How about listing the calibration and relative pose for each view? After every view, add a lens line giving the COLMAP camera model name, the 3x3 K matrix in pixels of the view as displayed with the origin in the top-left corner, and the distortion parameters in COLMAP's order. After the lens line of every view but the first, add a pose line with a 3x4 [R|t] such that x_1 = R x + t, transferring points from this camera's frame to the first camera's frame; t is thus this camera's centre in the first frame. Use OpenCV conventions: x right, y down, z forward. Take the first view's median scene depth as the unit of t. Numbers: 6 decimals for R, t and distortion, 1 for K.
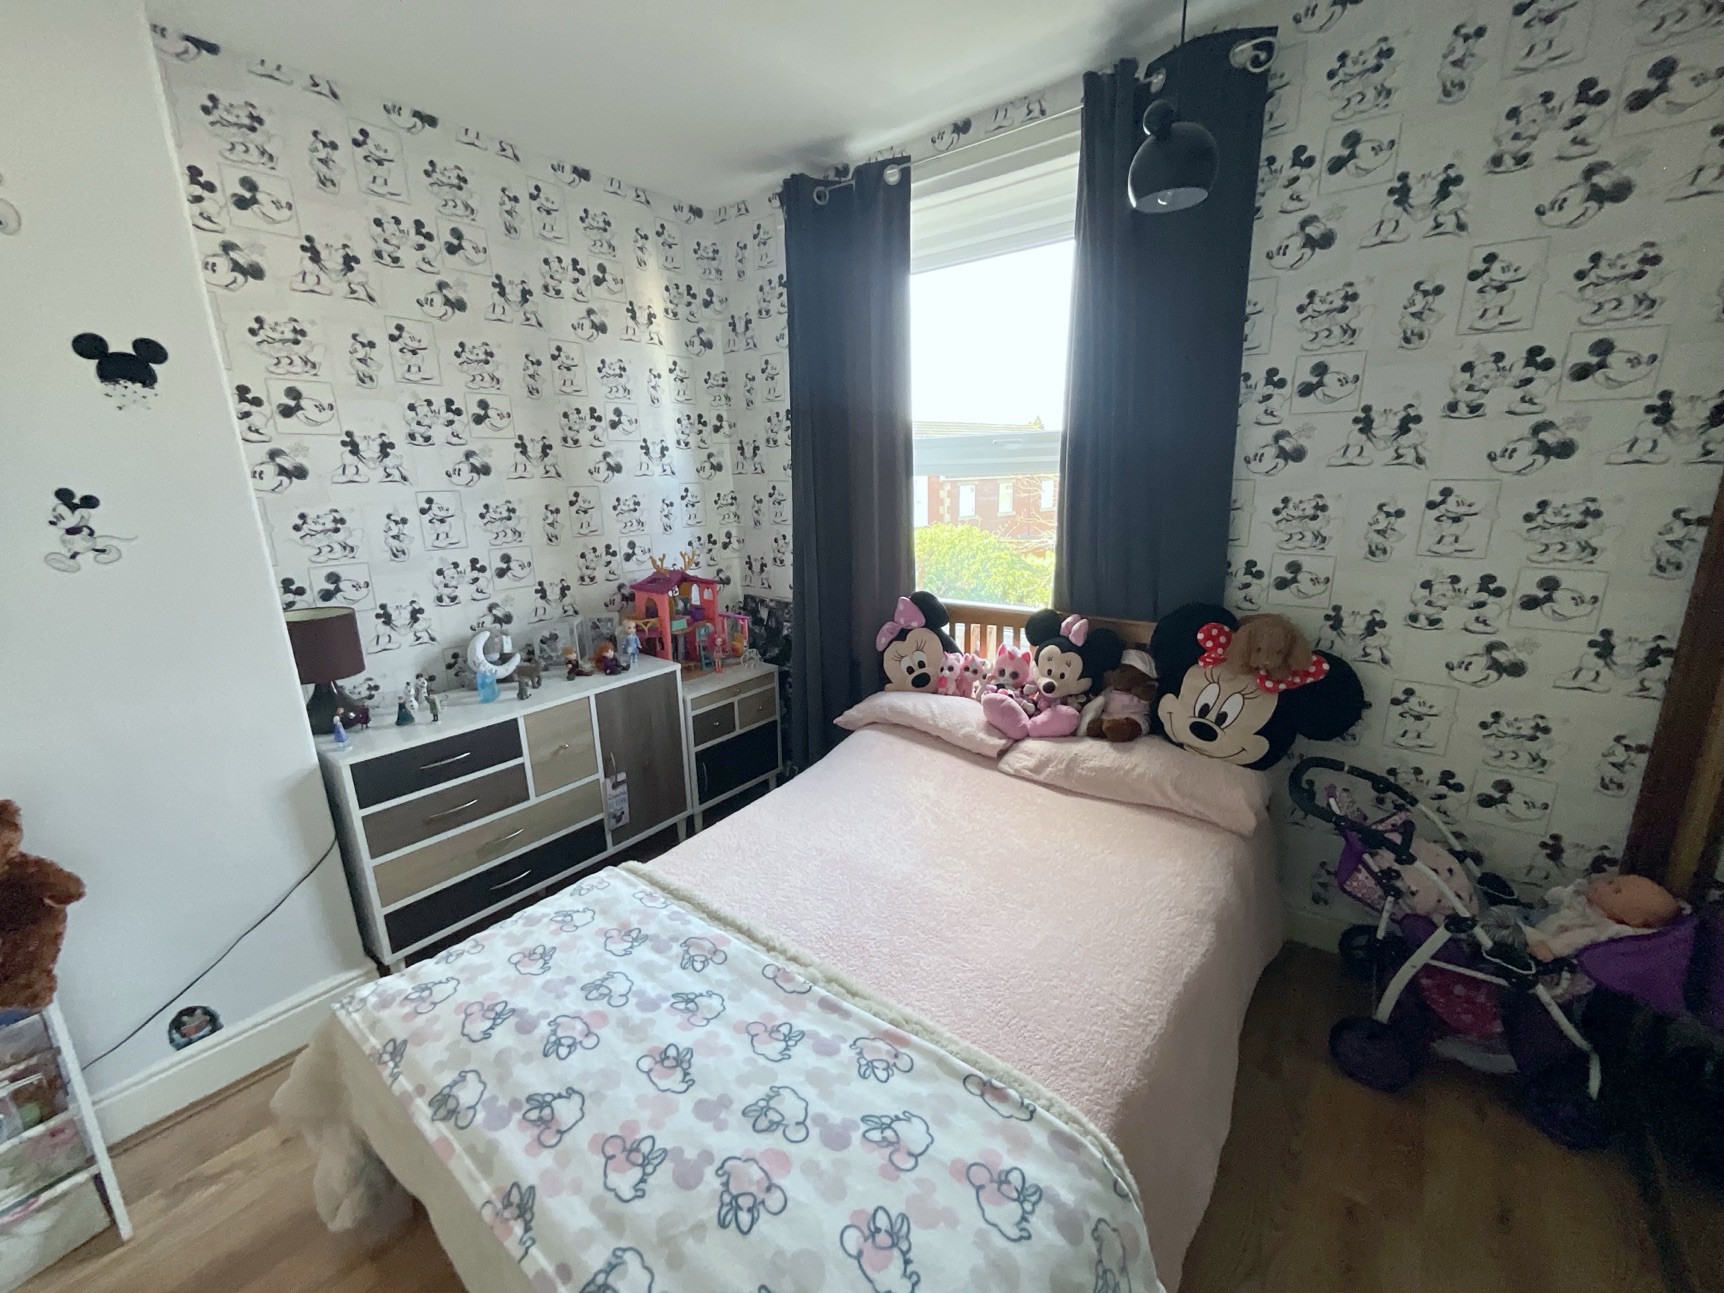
lens RADIAL K [[698.4, 0, 859.4], [0, 698.4, 643.3], [0, 0, 1]] dist [0.006618, -0.002364]
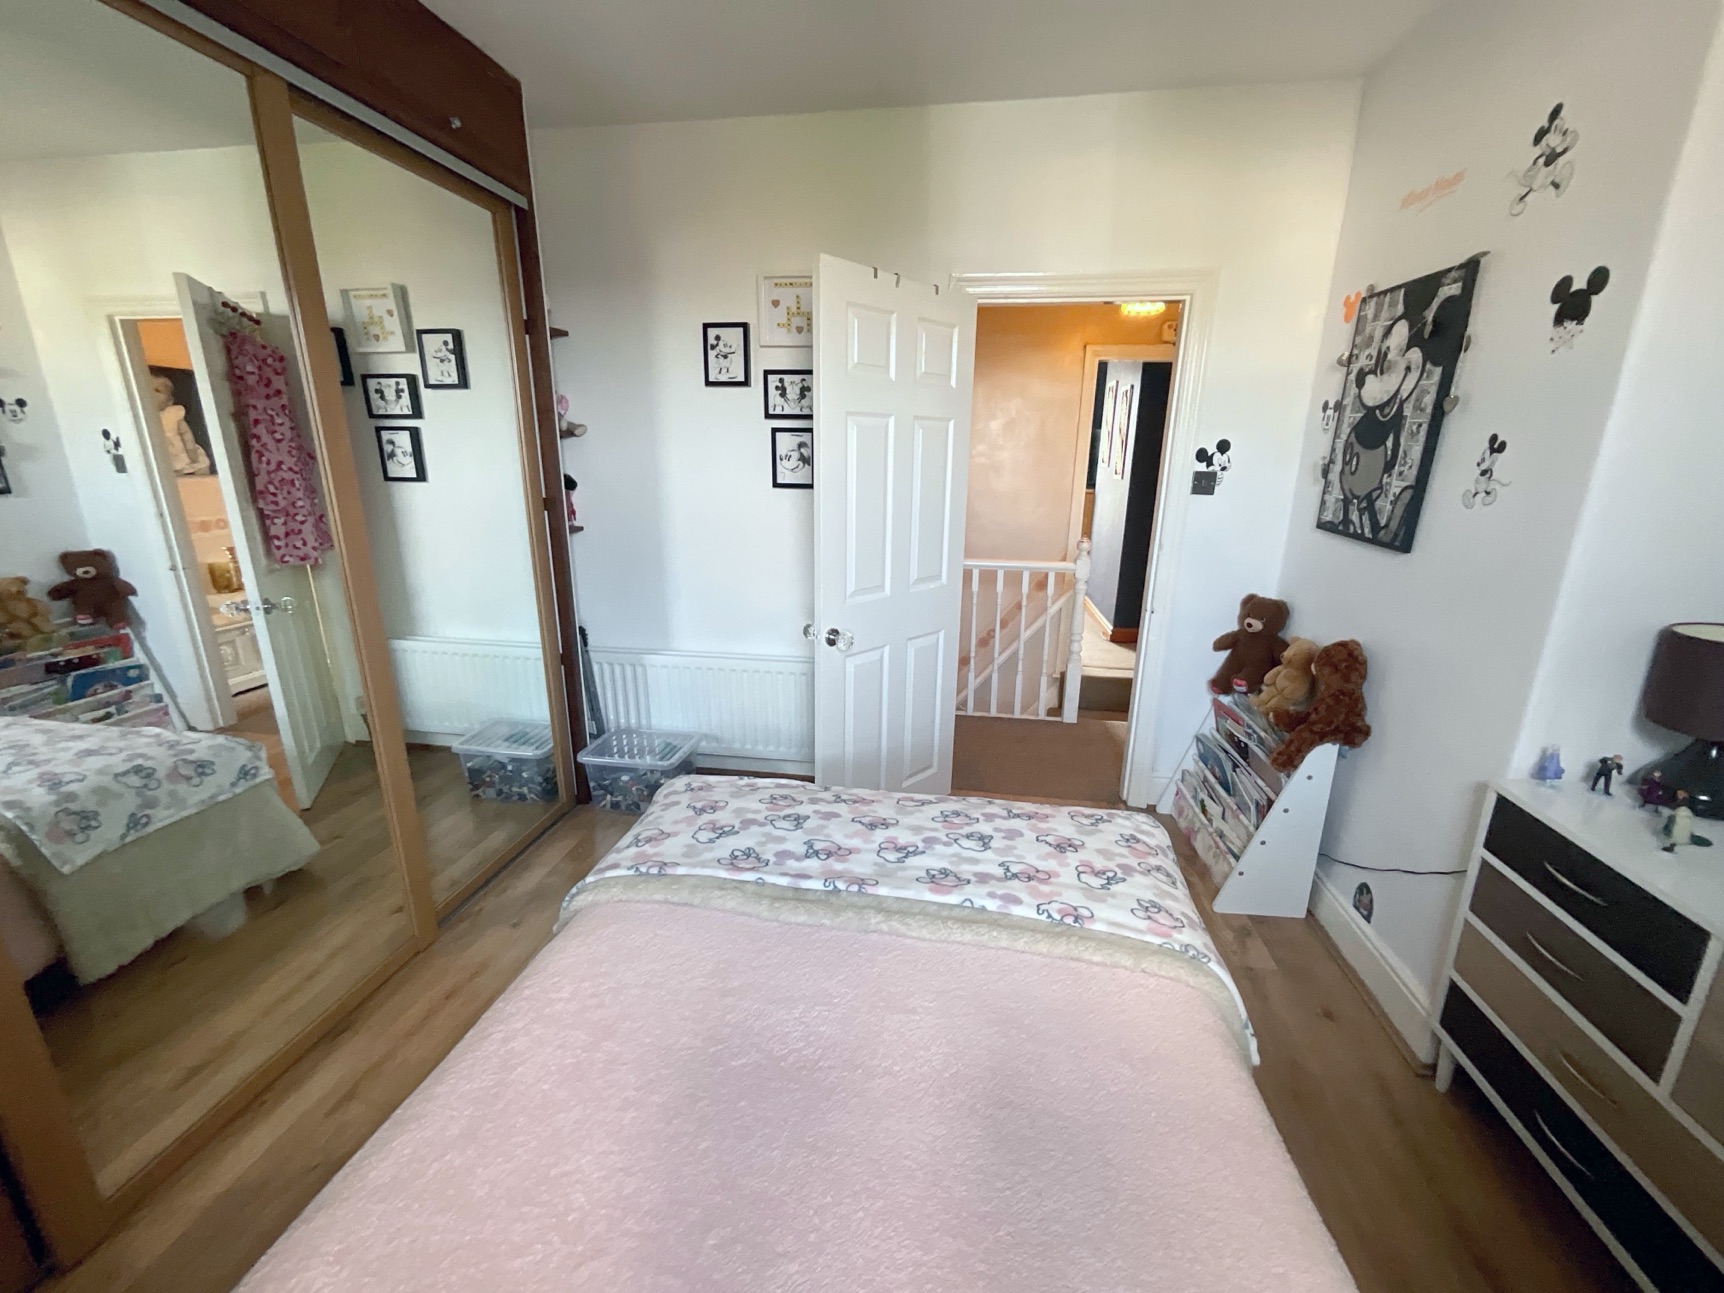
lens RADIAL K [[698.4, 0, 861.1], [0, 698.4, 642.2], [0, 0, 1]] dist [0.006618, -0.002364]
pose [[-0.868501, 0.144129, -0.474271, 0.318024], [-0.111637, 0.875339, 0.470446, -0.340157], [0.482952, 0.461529, -0.744142, 1.482428]]
